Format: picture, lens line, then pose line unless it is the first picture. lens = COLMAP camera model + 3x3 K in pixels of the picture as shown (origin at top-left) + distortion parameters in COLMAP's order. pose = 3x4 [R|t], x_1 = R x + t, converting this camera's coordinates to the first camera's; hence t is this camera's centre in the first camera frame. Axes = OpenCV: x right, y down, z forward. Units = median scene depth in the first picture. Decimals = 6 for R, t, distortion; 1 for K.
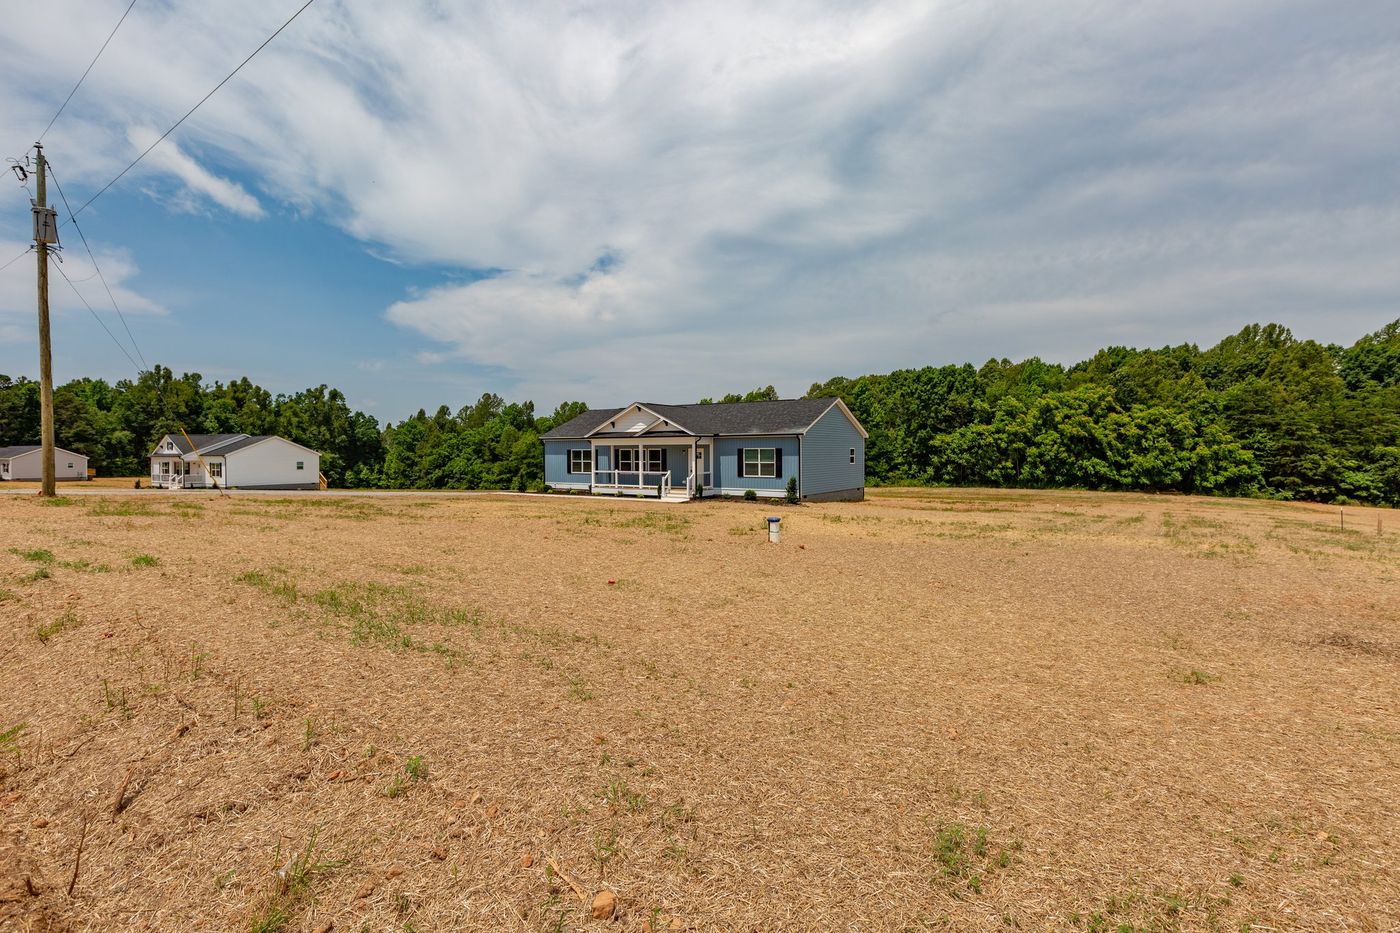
lens RADIAL K [[640.9, 0, 694.4], [0, 640.9, 478.0], [0, 0, 1]] dist [0.001327, -0.000536]
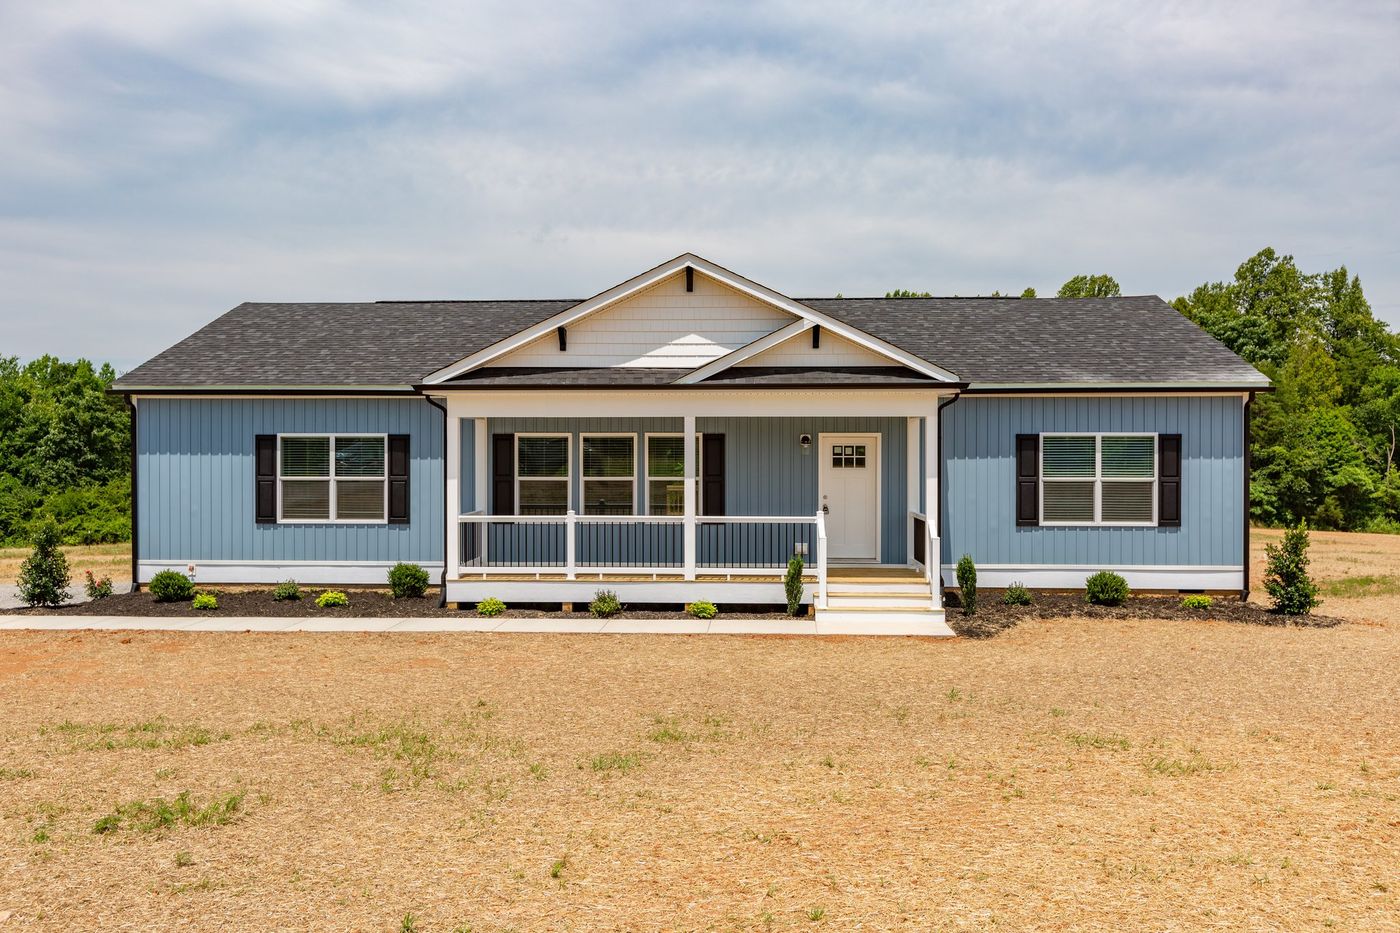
lens RADIAL K [[1072.4, 0, 680.1], [0, 1072.4, 467.9], [0, 0, 1]] dist [0.019856, -0.020399]
pose [[0.862324, -0.004086, 0.506341, -0.272276], [0.016992, 0.999638, -0.020871, -0.018146], [-0.506072, 0.026601, 0.862081, 0.533182]]
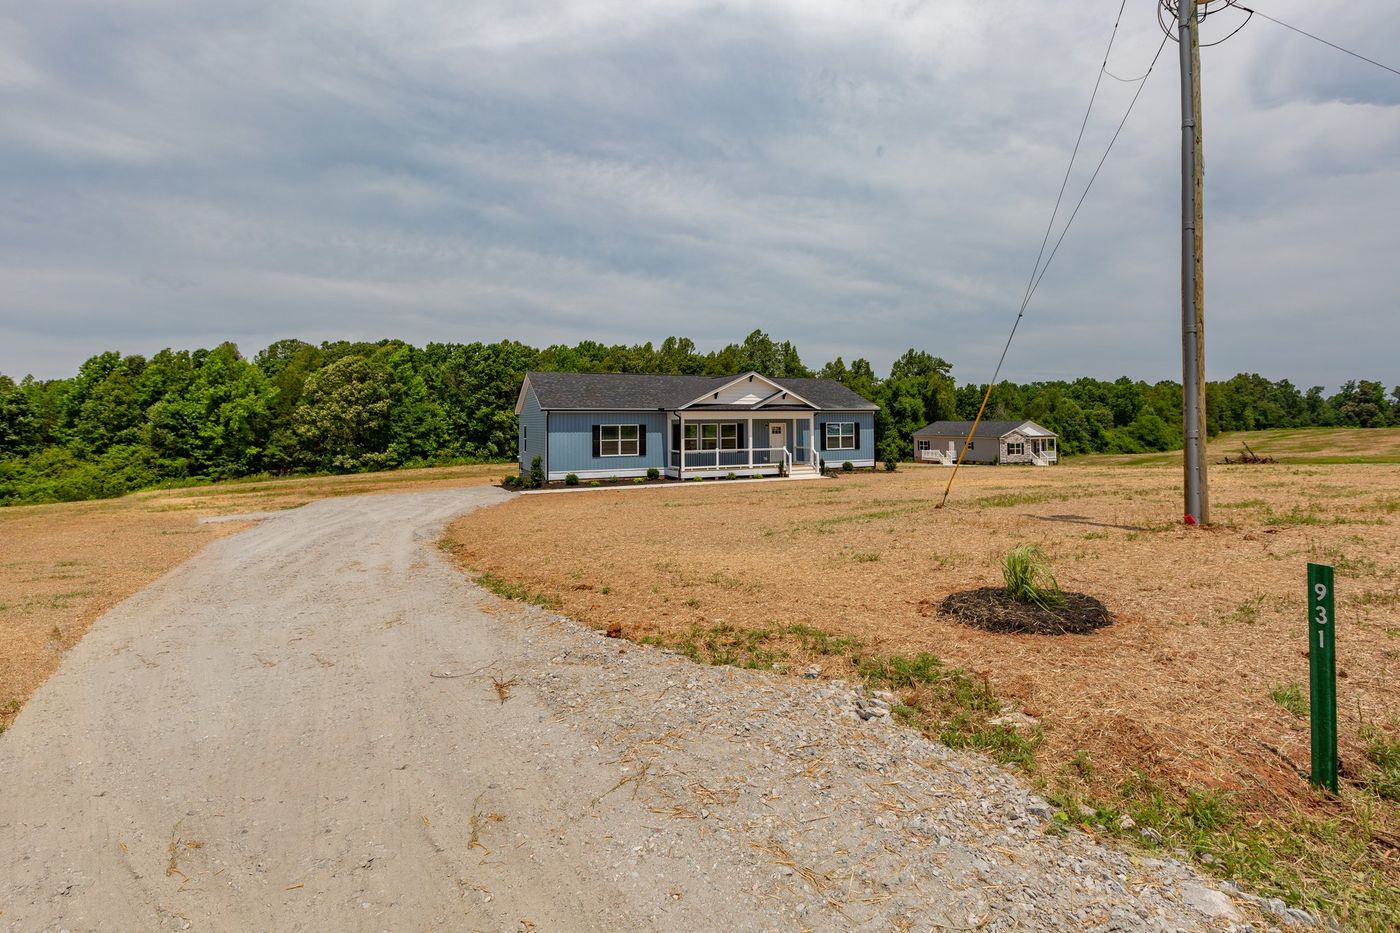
lens RADIAL K [[644.8, 0, 681.8], [0, 644.8, 414.6], [0, 0, 1]] dist [-0.010346, 0.001365]
pose [[0.537492, 0.011711, 0.843187, -0.764420], [0.041718, 0.998310, -0.040459, -0.021938], [-0.842236, 0.056922, 0.536095, 0.521734]]
